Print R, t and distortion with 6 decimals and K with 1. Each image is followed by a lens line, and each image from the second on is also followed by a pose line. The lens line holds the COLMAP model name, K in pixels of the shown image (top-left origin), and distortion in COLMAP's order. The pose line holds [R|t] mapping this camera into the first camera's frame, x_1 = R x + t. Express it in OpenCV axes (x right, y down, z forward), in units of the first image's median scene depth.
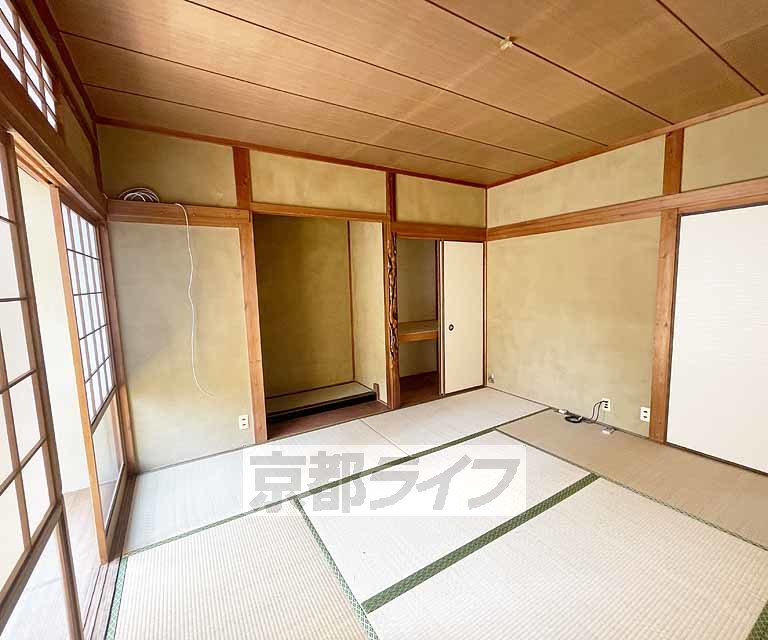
lens RADIAL K [[346.0, 0, 388.0], [0, 346.0, 320.2], [0, 0, 1]] dist [-0.010129, 0.000651]
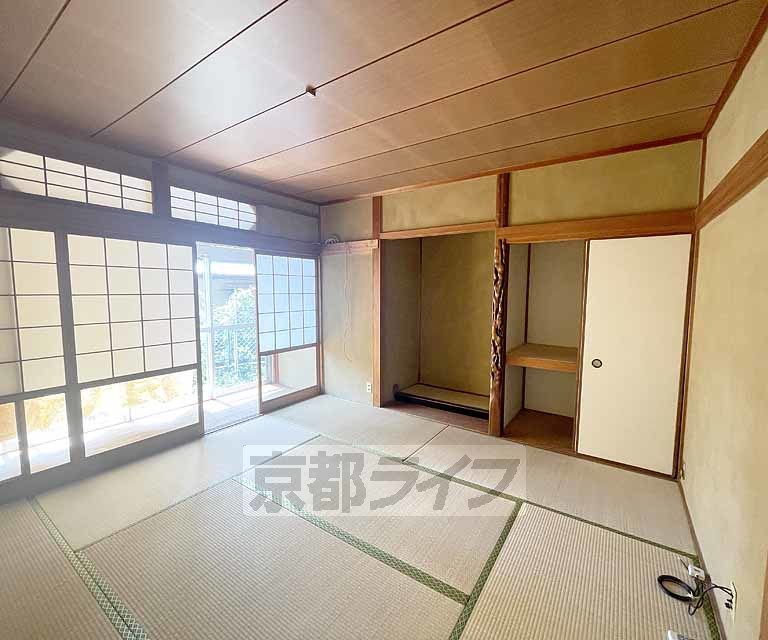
lens RADIAL K [[346.0, 0, 388.0], [0, 346.0, 320.2], [0, 0, 1]] dist [-0.010129, 0.000651]
pose [[0.408677, 0.108255, -0.906236, 0.790706], [-0.118320, 0.990845, 0.065004, -0.075663], [0.904977, 0.080661, 0.417744, 0.407367]]
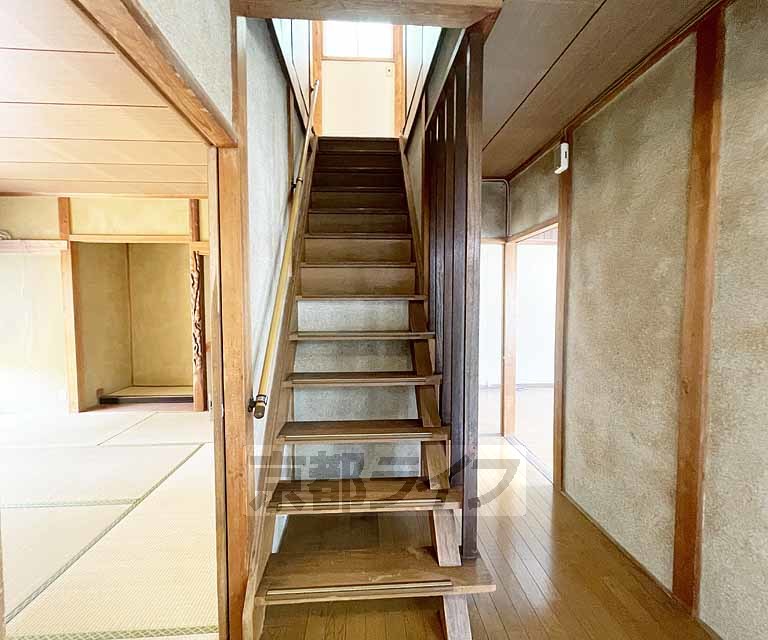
lens RADIAL K [[346.0, 0, 388.0], [0, 346.0, 320.2], [0, 0, 1]] dist [-0.010129, 0.000651]
pose [[0.884027, 0.048086, -0.464956, 1.187502], [-0.074657, 0.996451, -0.038893, -0.037249], [0.461436, 0.069095, 0.884479, 0.342664]]
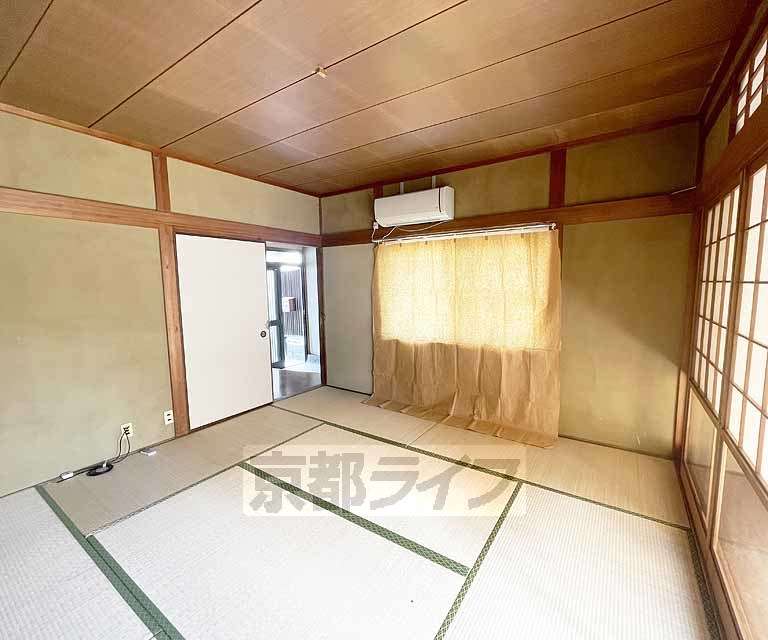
lens RADIAL K [[346.0, 0, 388.0], [0, 346.0, 320.2], [0, 0, 1]] dist [-0.010129, 0.000651]
pose [[-0.409552, -0.070197, 0.909582, -0.413663], [0.122441, 0.983785, 0.131054, -0.065767], [-0.904033, 0.165044, -0.394316, 0.689550]]
